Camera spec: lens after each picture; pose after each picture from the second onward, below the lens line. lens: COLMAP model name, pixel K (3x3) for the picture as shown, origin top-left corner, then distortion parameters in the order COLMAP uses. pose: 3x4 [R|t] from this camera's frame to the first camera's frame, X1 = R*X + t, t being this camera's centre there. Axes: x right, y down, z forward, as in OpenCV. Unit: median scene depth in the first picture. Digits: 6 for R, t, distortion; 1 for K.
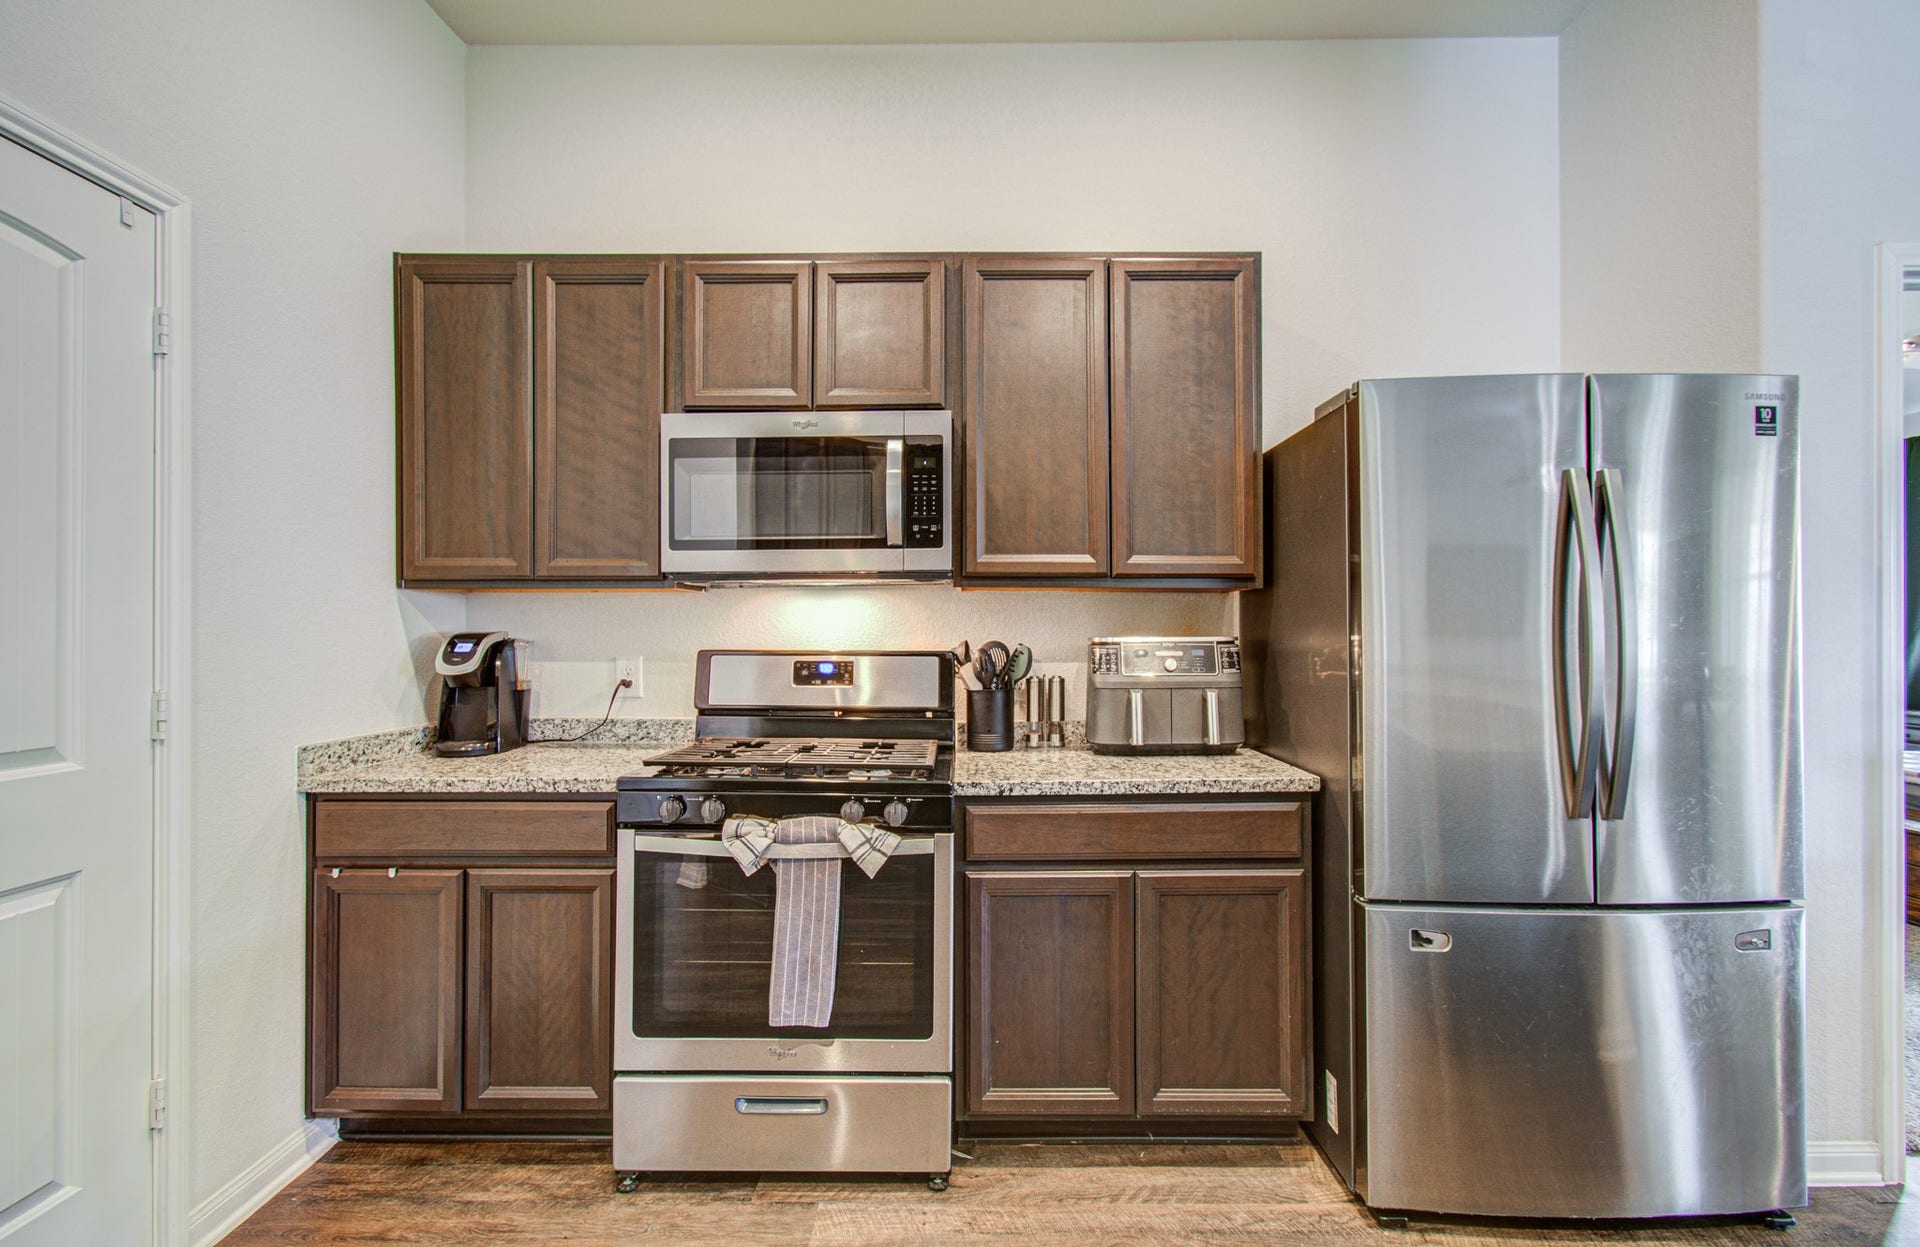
lens RADIAL K [[876.4, 0, 954.0], [0, 876.4, 612.5], [0, 0, 1]] dist [-0.002455, 0.003878]
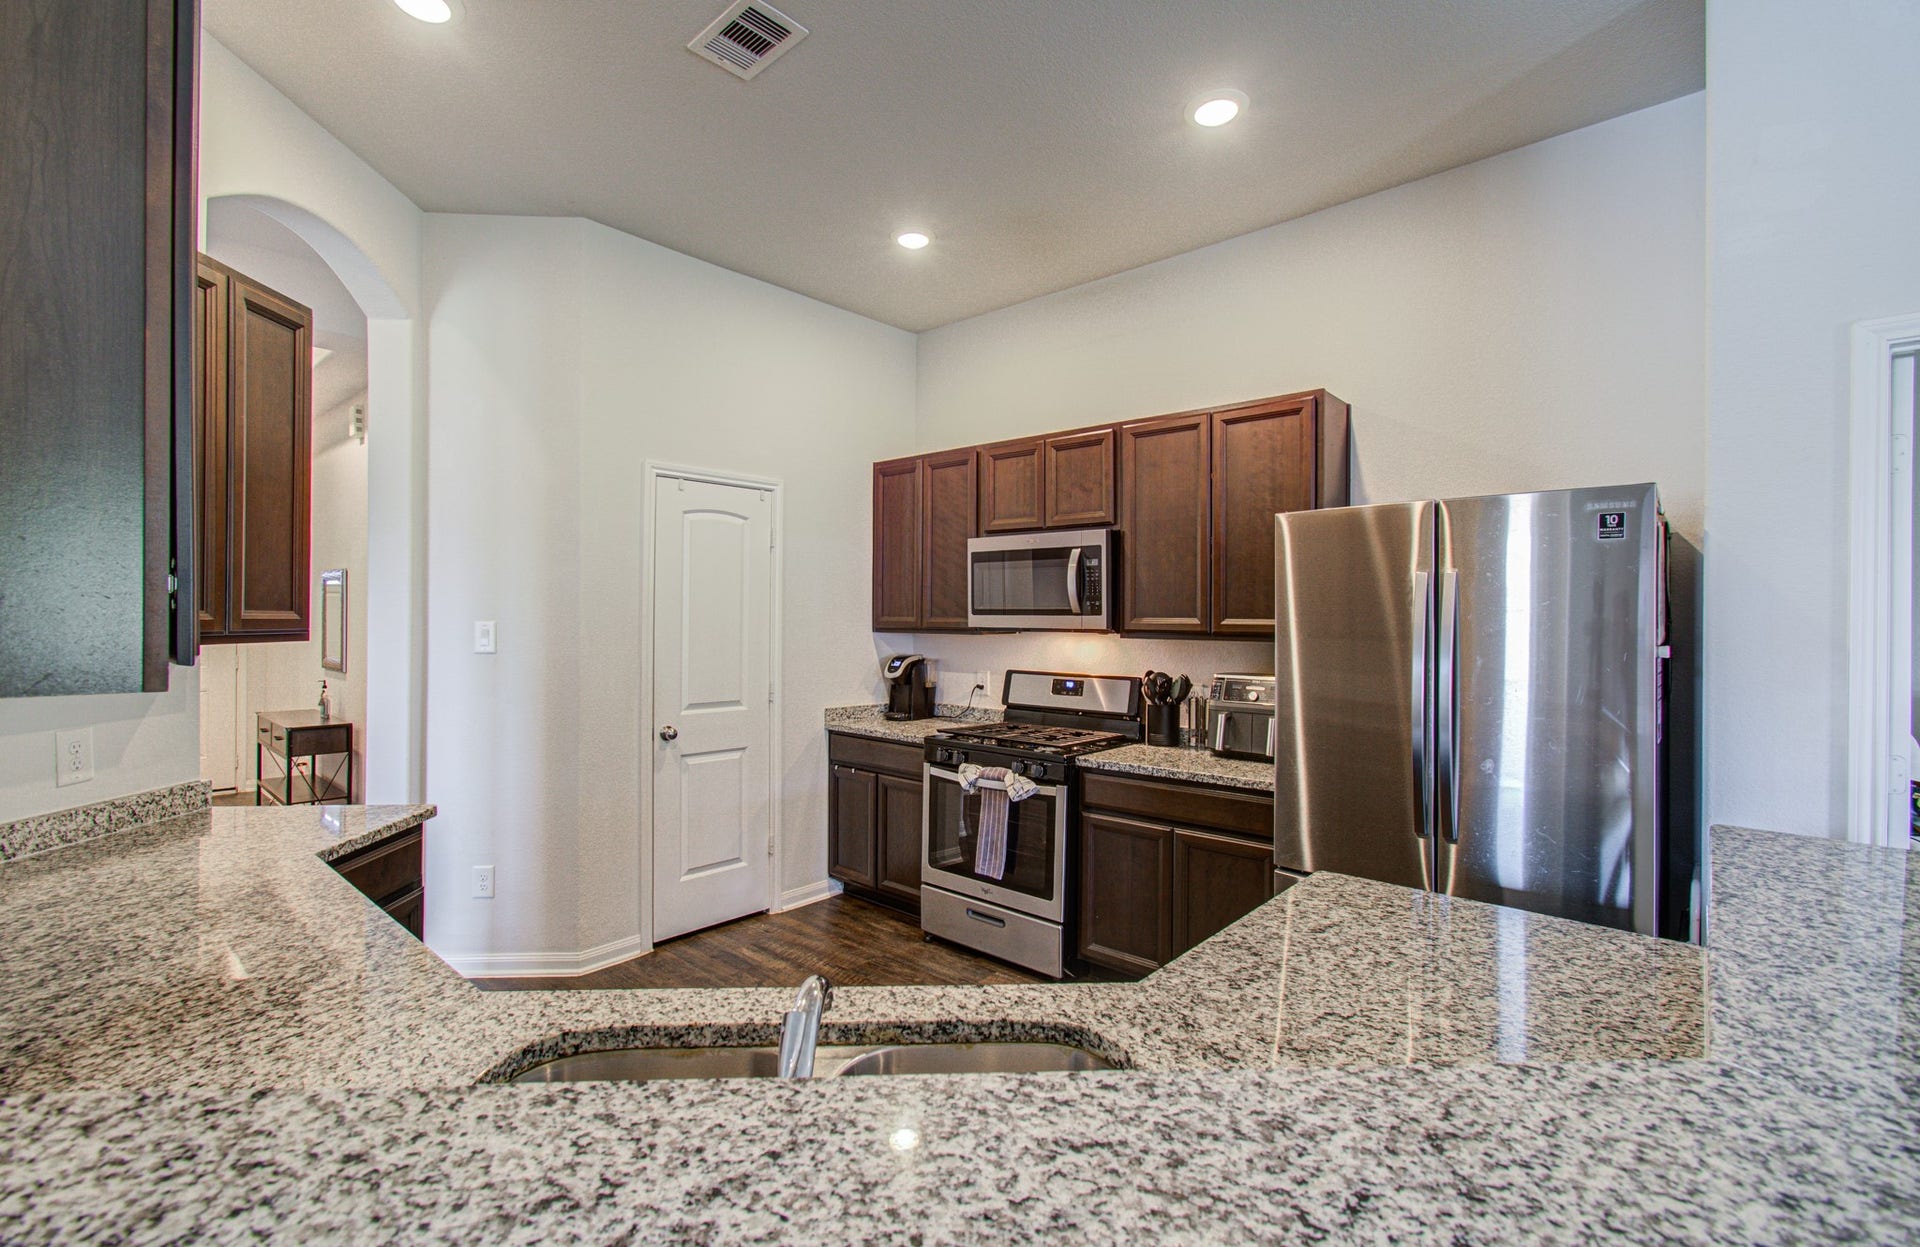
lens RADIAL K [[876.4, 0, 937.7], [0, 876.4, 625.4], [0, 0, 1]] dist [-0.002455, 0.003878]
pose [[0.736806, 0.012616, -0.675987, 0.854075], [0.003785, 0.999733, 0.022784, -0.092842], [0.676094, -0.019346, 0.736561, -0.381075]]
